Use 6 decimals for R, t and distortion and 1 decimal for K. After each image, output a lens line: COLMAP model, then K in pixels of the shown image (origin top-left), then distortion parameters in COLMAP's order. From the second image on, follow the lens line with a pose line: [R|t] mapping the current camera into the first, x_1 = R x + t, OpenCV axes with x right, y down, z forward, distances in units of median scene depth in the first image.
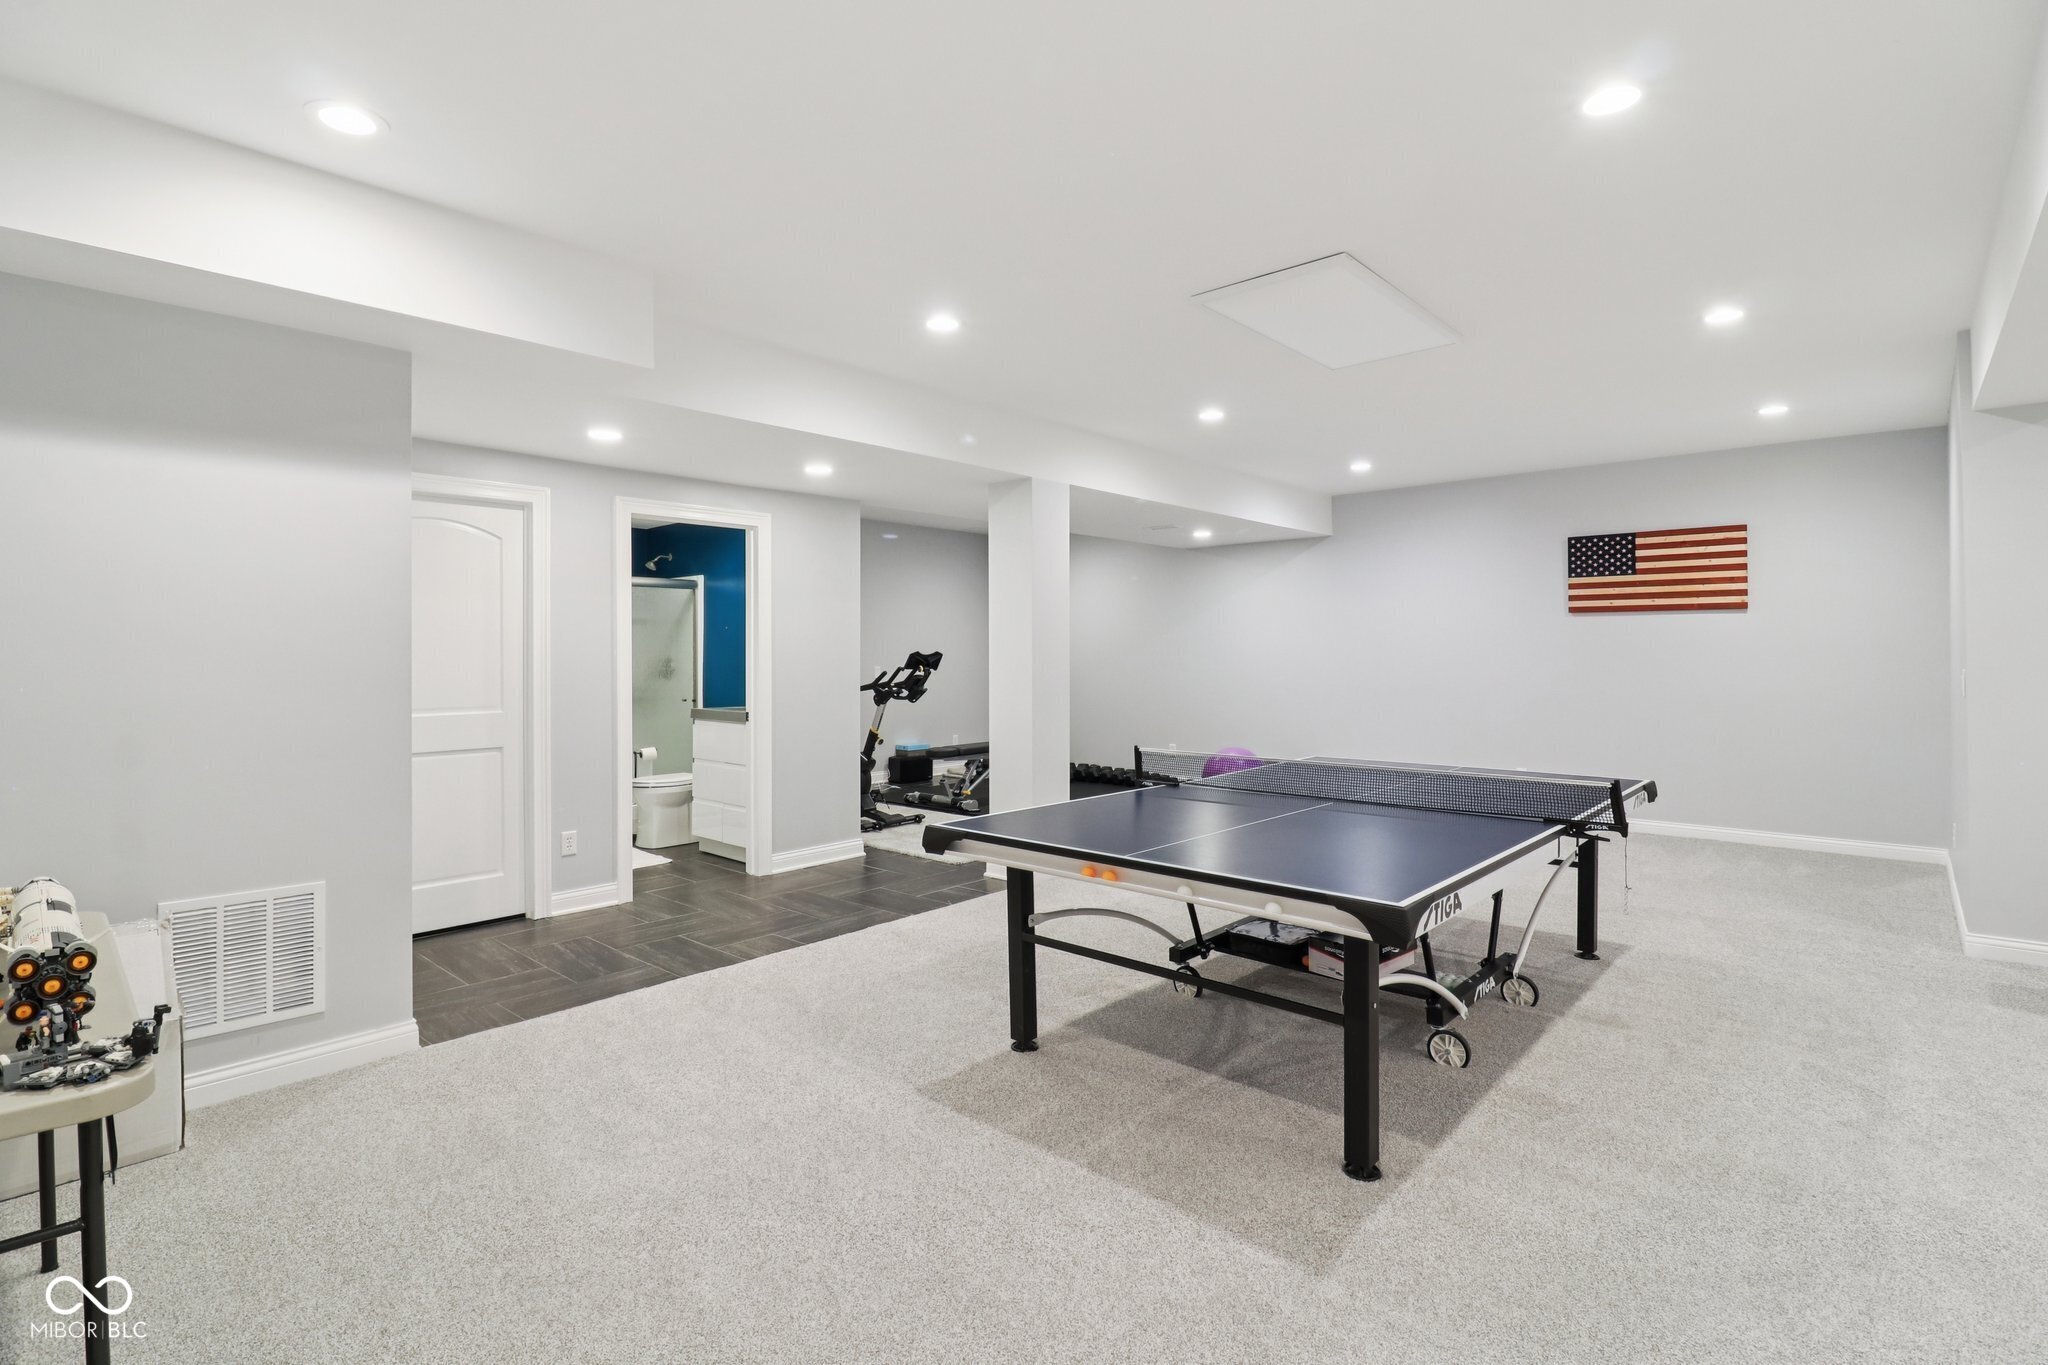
lens RADIAL K [[960.7, 0, 1027.3], [0, 960.7, 669.1], [0, 0, 1]] dist [0.000255, -0.007356]
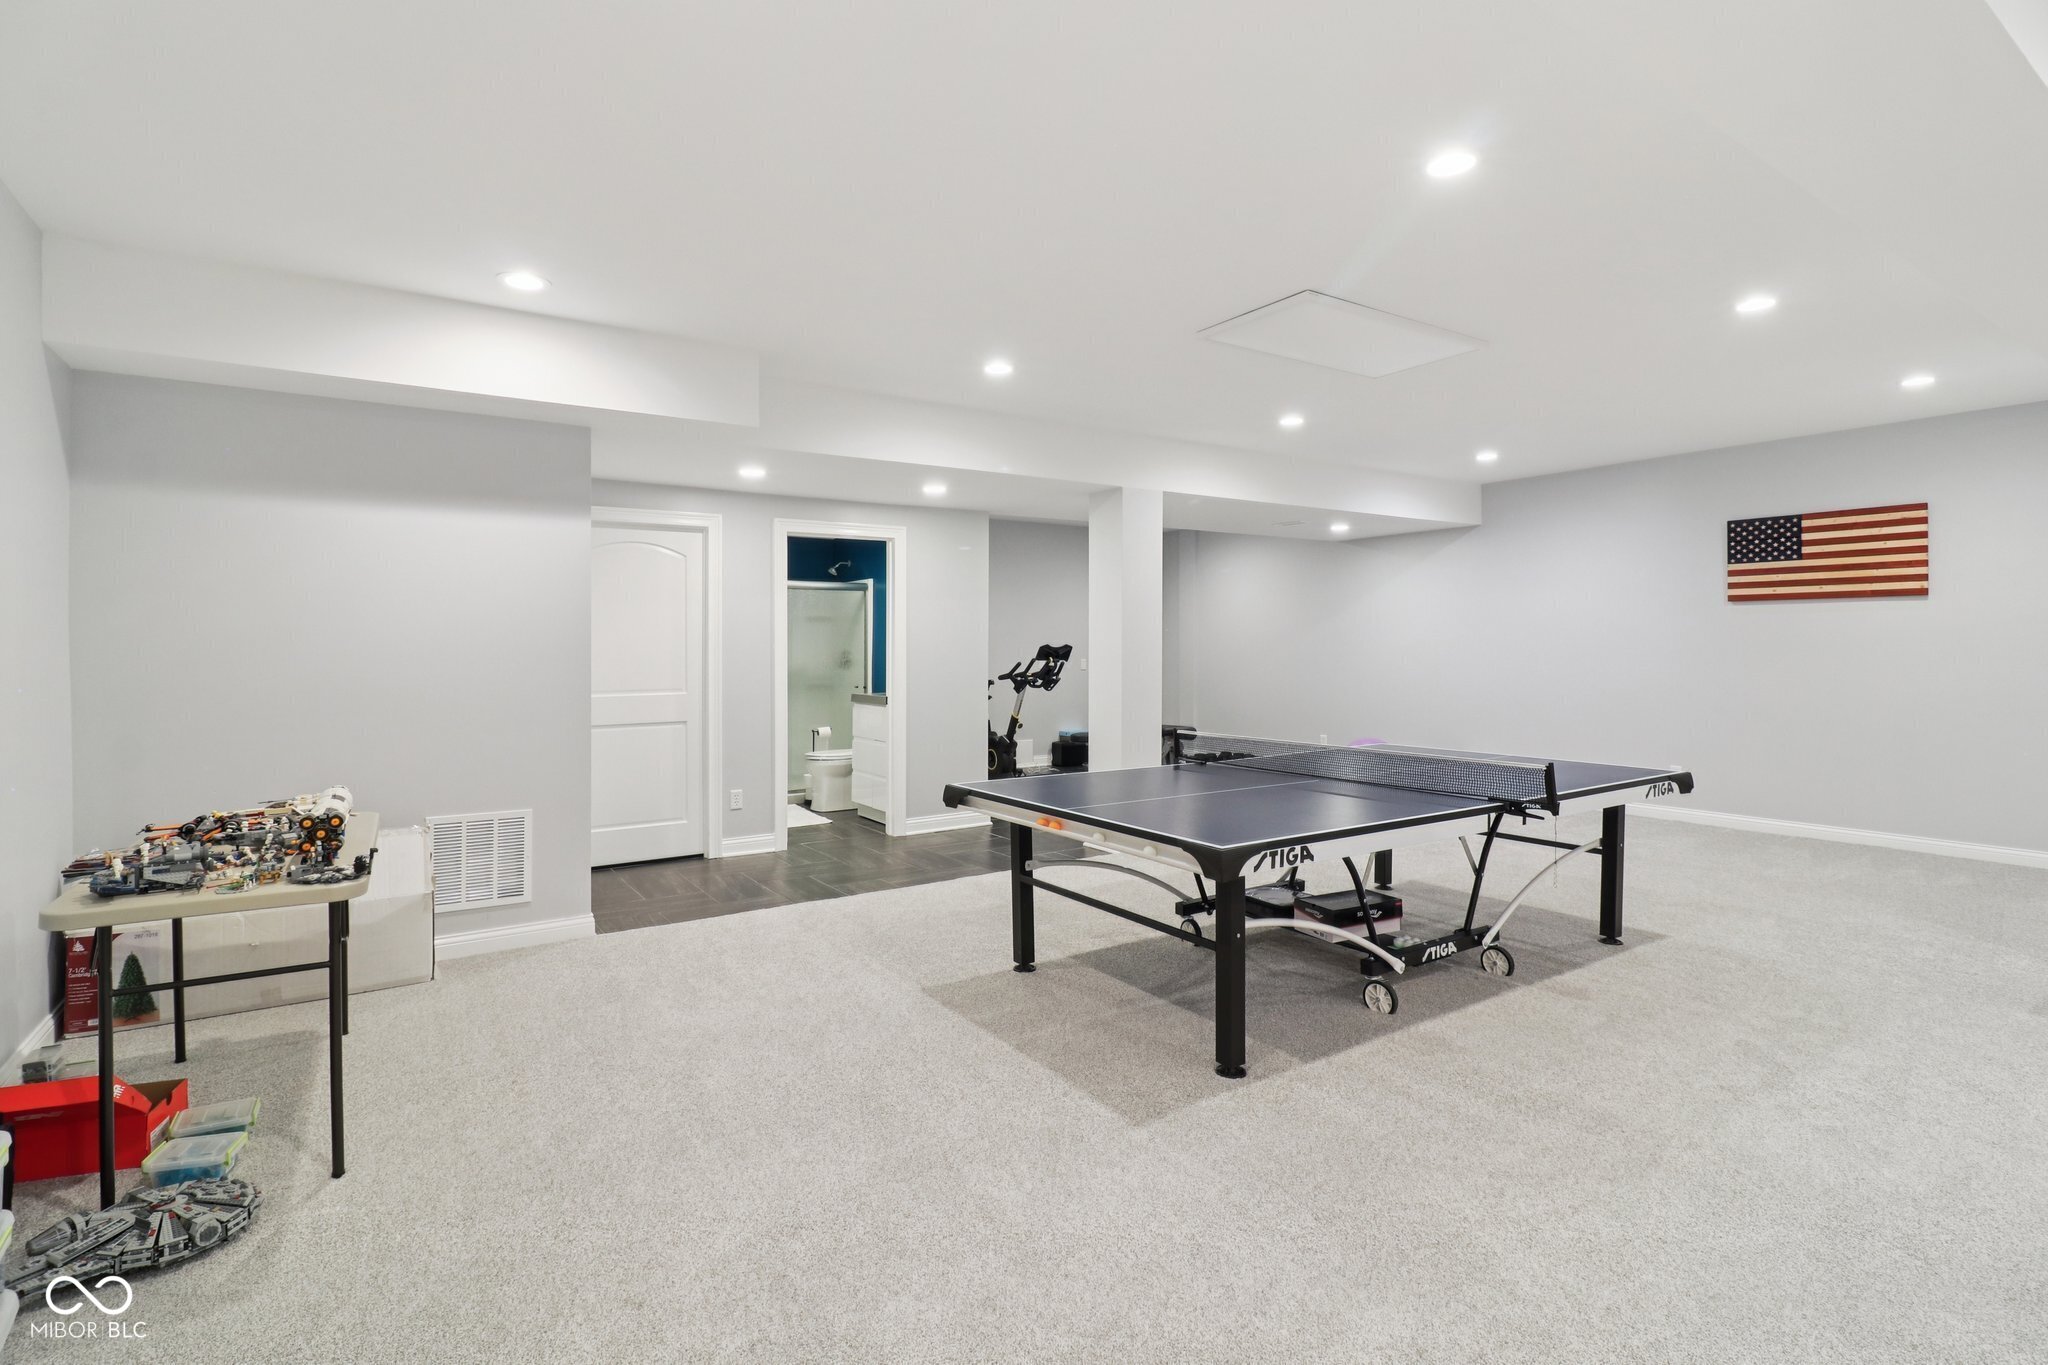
lens RADIAL K [[960.7, 0, 1029.0], [0, 960.7, 668.0], [0, 0, 1]] dist [0.000255, -0.007356]
pose [[0.970704, 0.003230, -0.240256, 0.253420], [-0.001626, 0.999975, 0.006873, 0.002189], [0.240272, -0.006281, 0.970685, -0.155562]]
